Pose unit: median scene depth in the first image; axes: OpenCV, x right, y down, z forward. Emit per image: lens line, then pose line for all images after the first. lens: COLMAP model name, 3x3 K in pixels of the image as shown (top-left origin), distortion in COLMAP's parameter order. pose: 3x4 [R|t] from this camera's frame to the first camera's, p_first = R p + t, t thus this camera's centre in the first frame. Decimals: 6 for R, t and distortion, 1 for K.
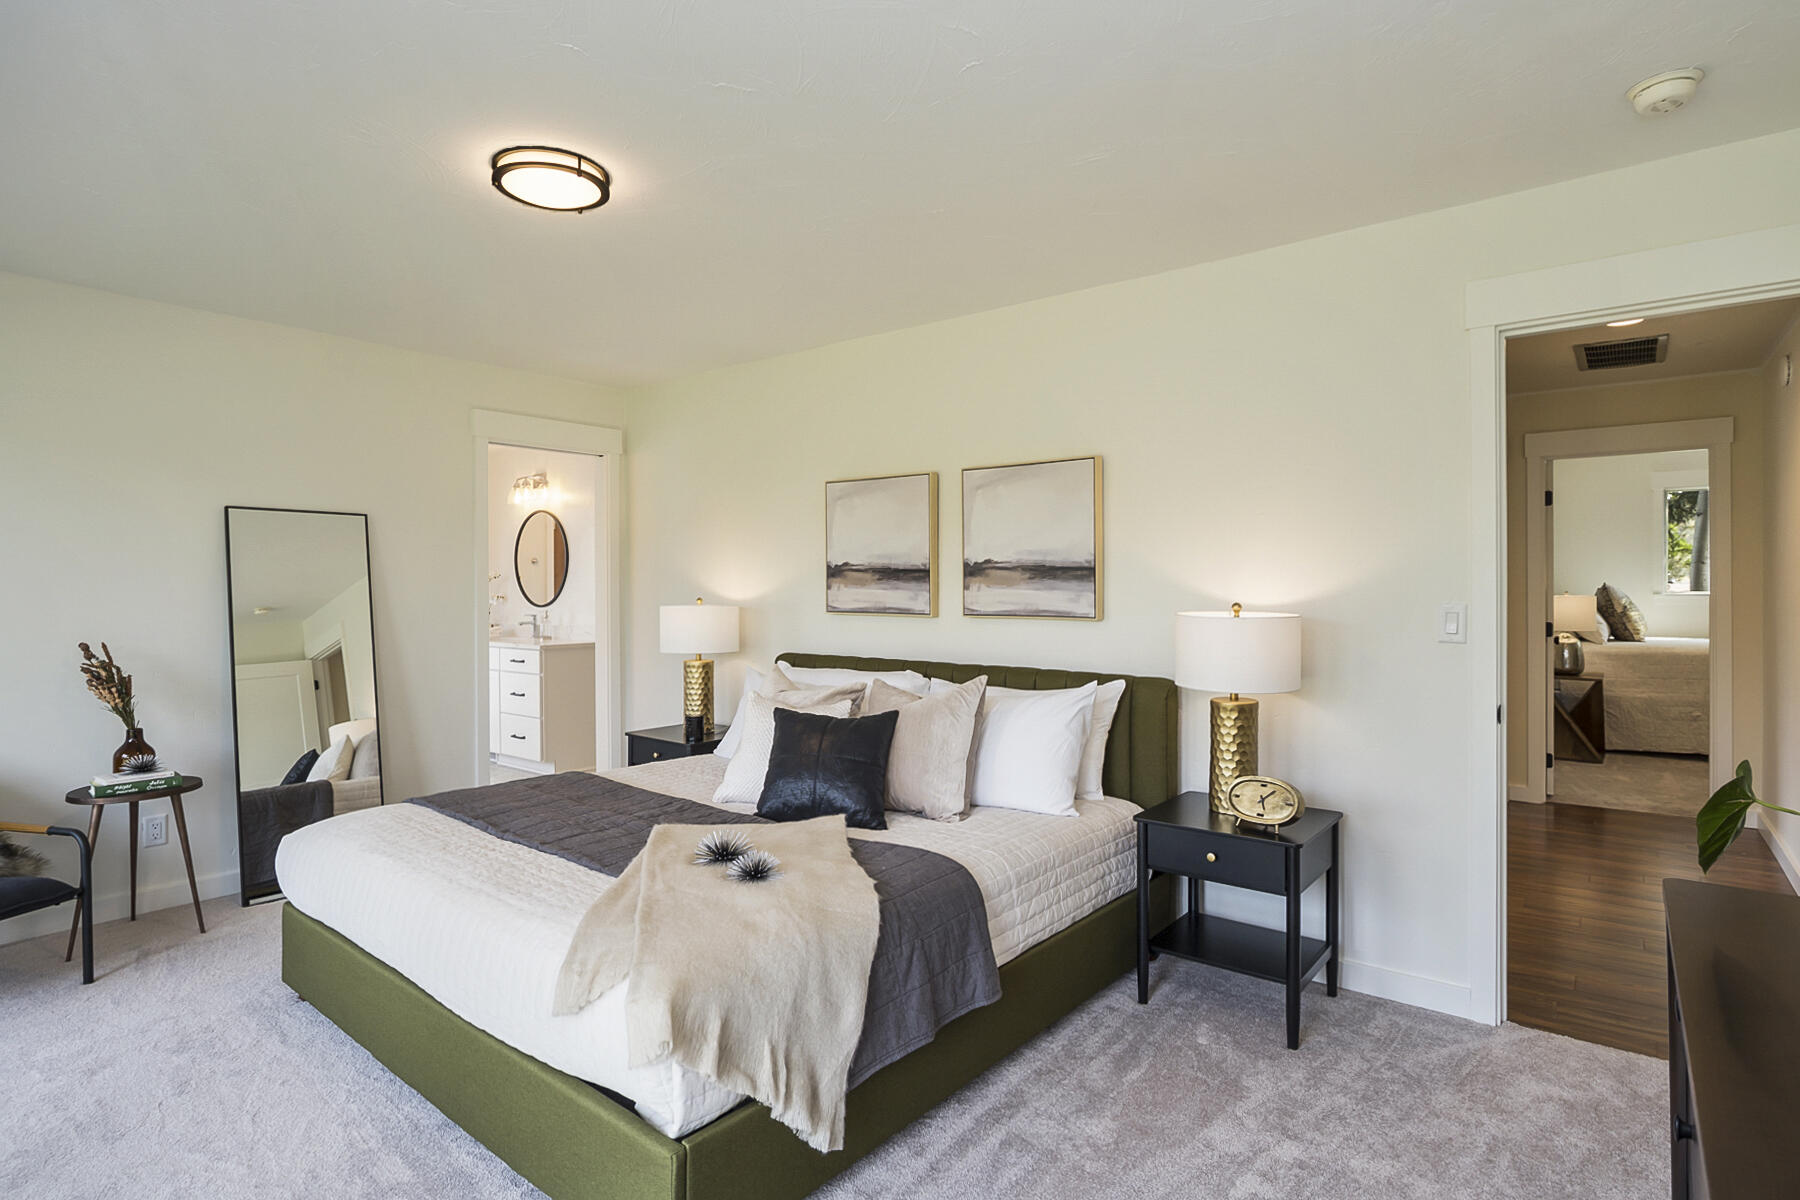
lens RADIAL K [[932.6, 0, 901.3], [0, 932.6, 594.3], [0, 0, 1]] dist [-0.018081, 0.006597]
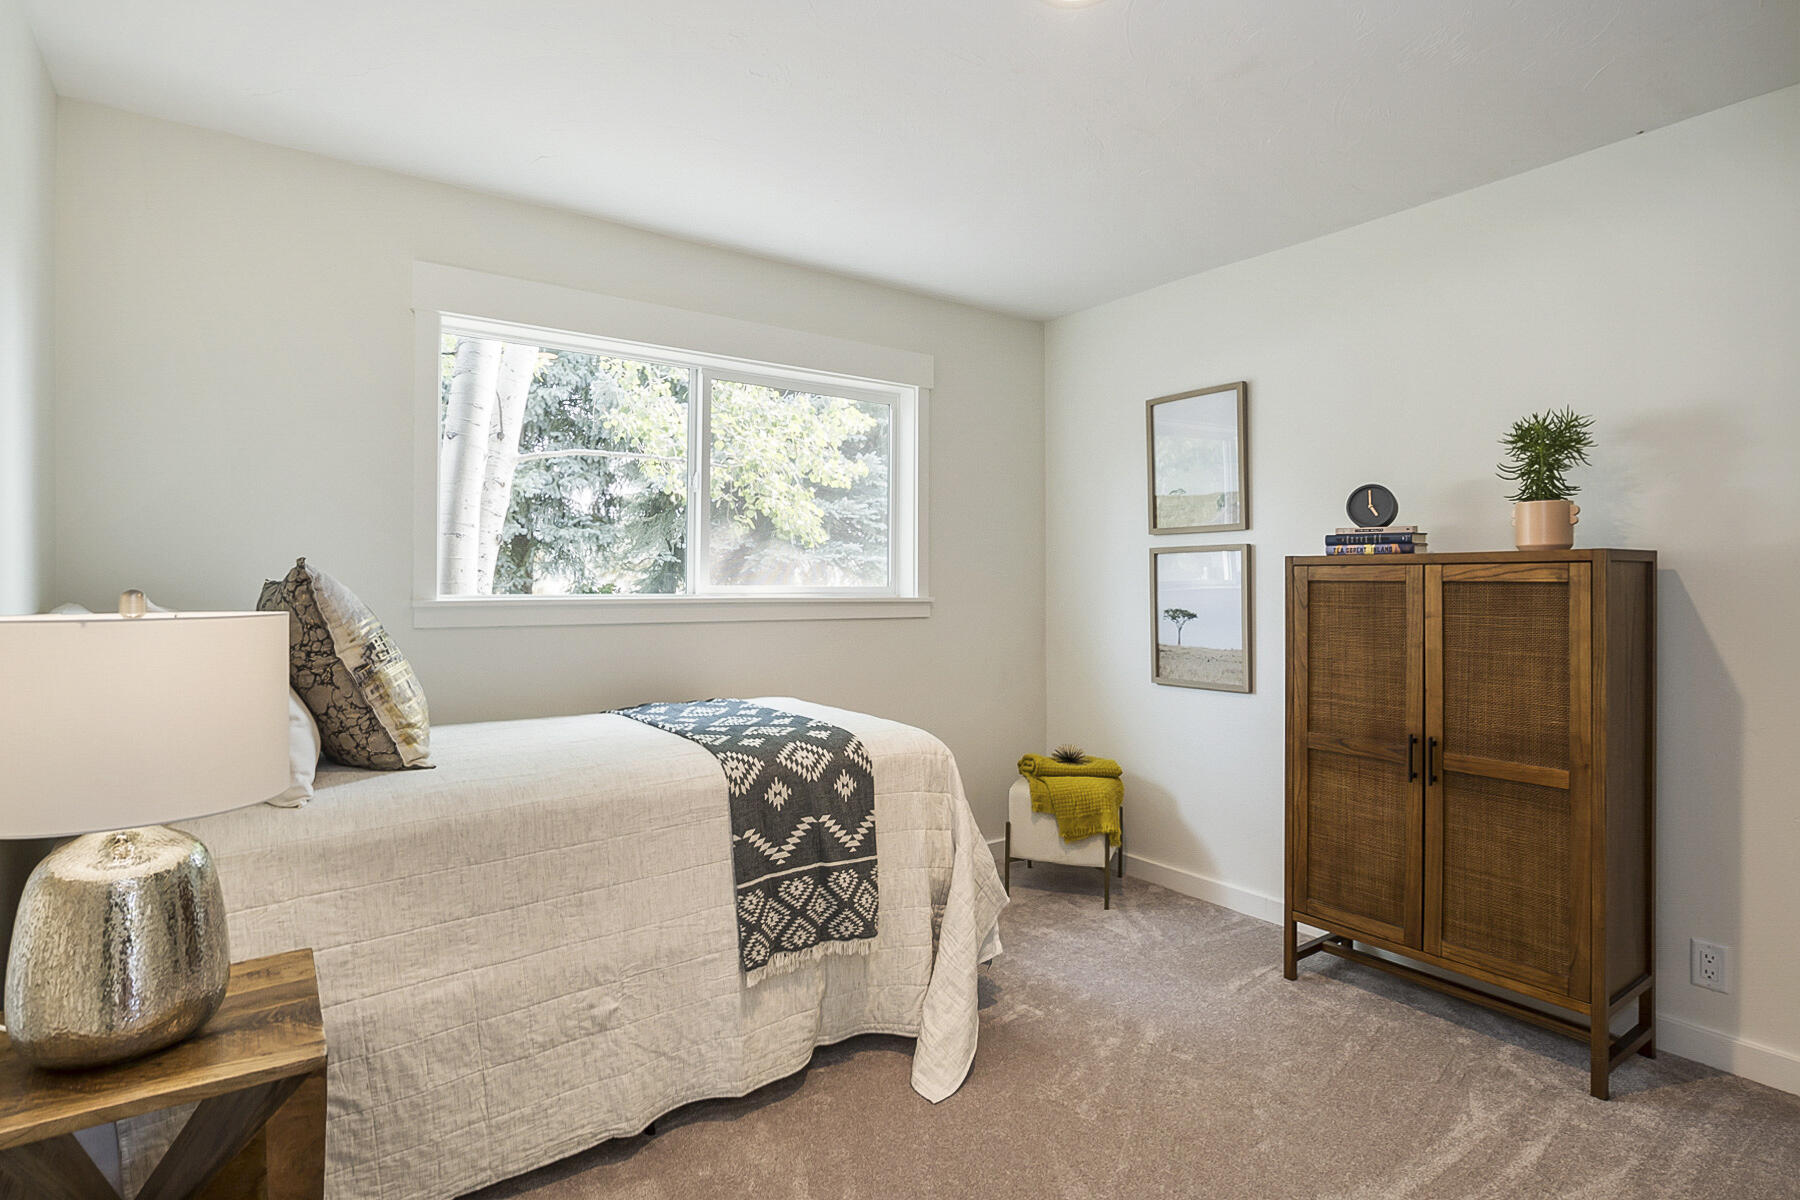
lens RADIAL K [[932.6, 0, 903.6], [0, 932.6, 587.9], [0, 0, 1]] dist [-0.018081, 0.006597]
pose [[0.271193, 0.007616, 0.962495, 0.560146], [-0.002018, 0.999971, -0.007344, -0.002621], [-0.962523, 0.000049, 0.271201, 0.772603]]
